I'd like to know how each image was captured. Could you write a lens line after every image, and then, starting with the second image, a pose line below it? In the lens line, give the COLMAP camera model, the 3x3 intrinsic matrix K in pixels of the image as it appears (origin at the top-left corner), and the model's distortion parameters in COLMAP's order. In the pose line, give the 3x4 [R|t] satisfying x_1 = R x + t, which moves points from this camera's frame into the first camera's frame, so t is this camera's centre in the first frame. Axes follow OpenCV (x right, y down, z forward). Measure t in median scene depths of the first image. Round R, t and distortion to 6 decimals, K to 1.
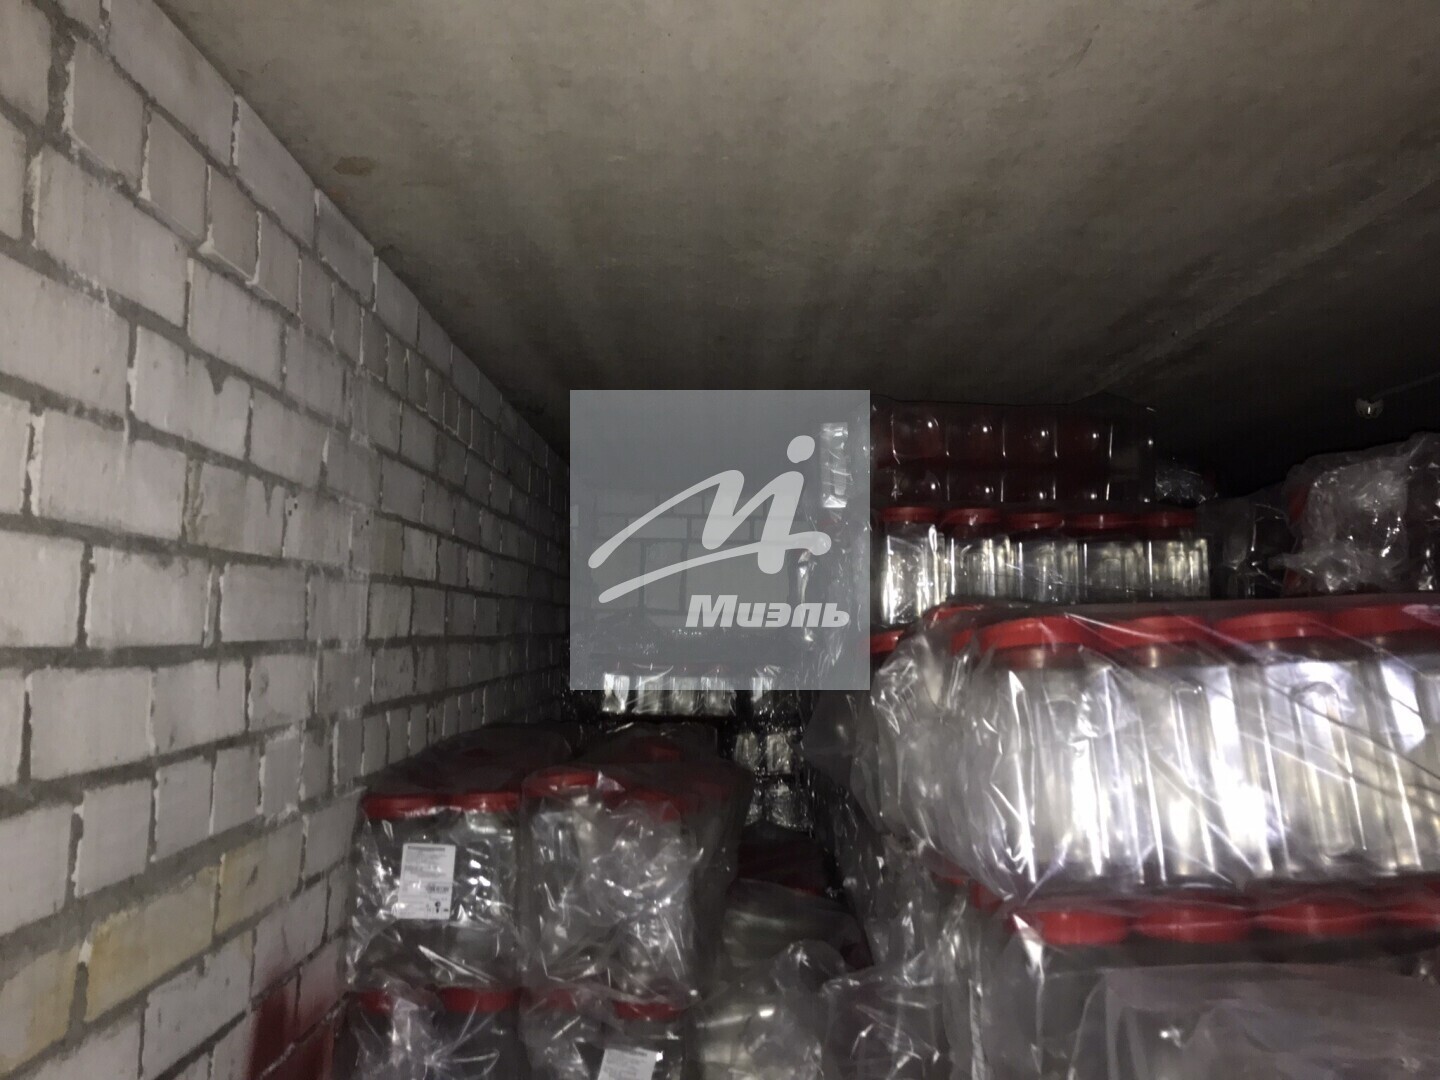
lens RADIAL K [[1182.6, 0, 719.8], [0, 1182.6, 542.2], [0, 0, 1]] dist [0.031134, -0.010480]
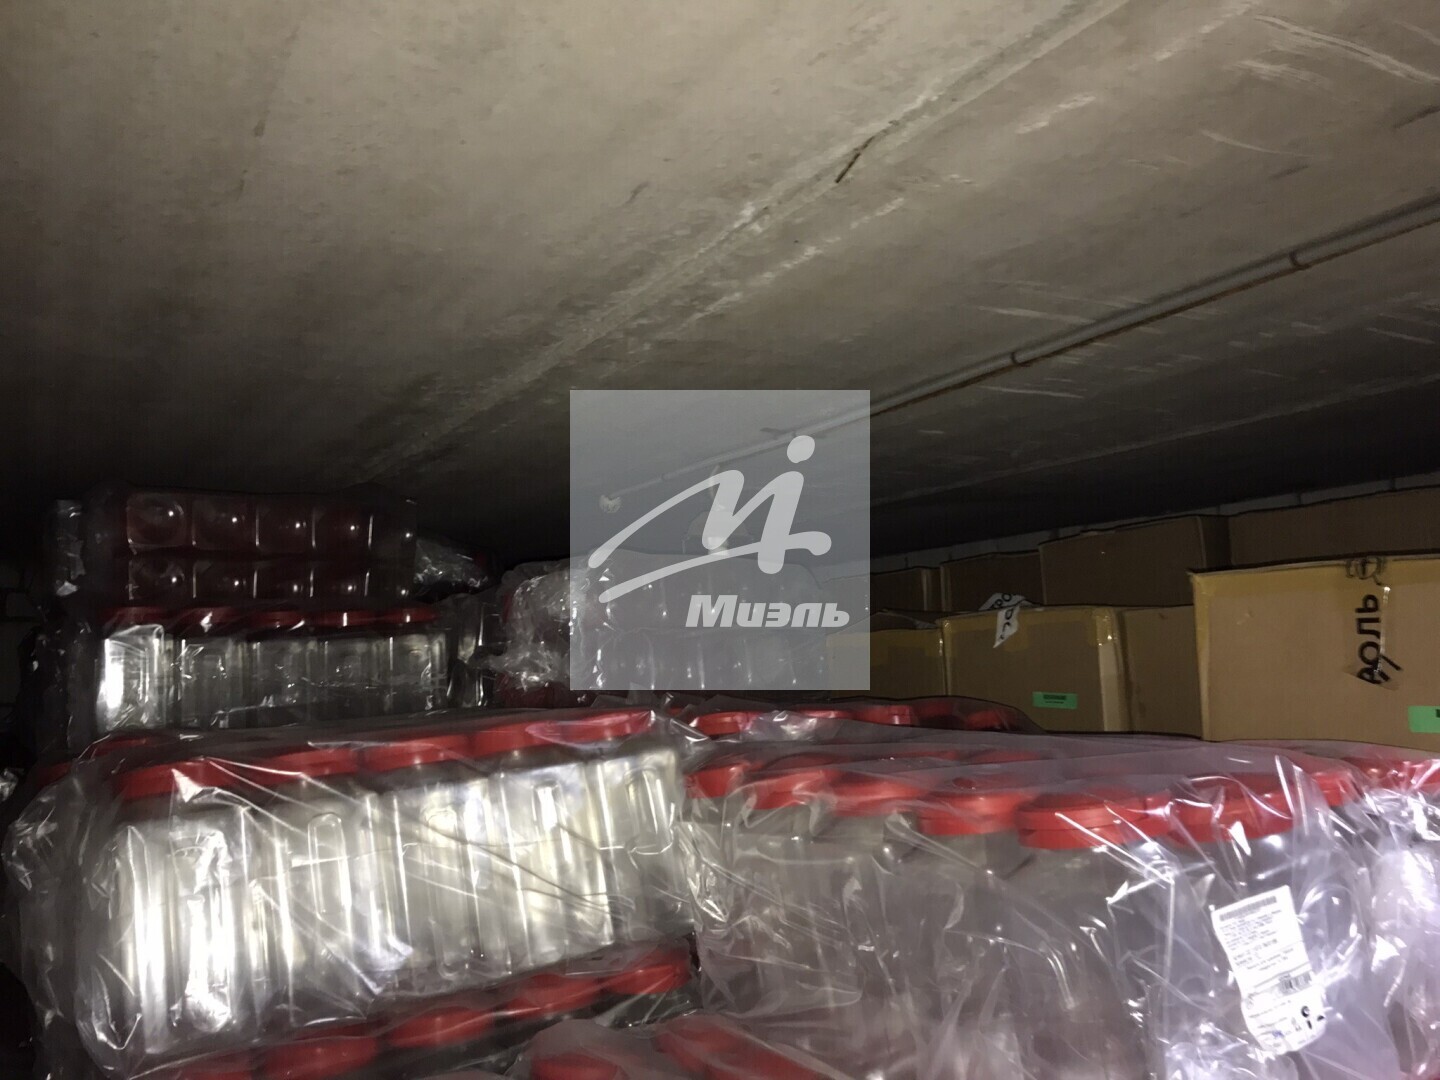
lens RADIAL K [[1182.6, 0, 722.2], [0, 1182.6, 538.2], [0, 0, 1]] dist [0.031134, -0.010480]
pose [[0.868972, 0.013427, 0.494679, 0.101113], [0.005764, 0.999289, -0.037250, -0.046898], [-0.494827, 0.035220, 0.868277, -0.042171]]
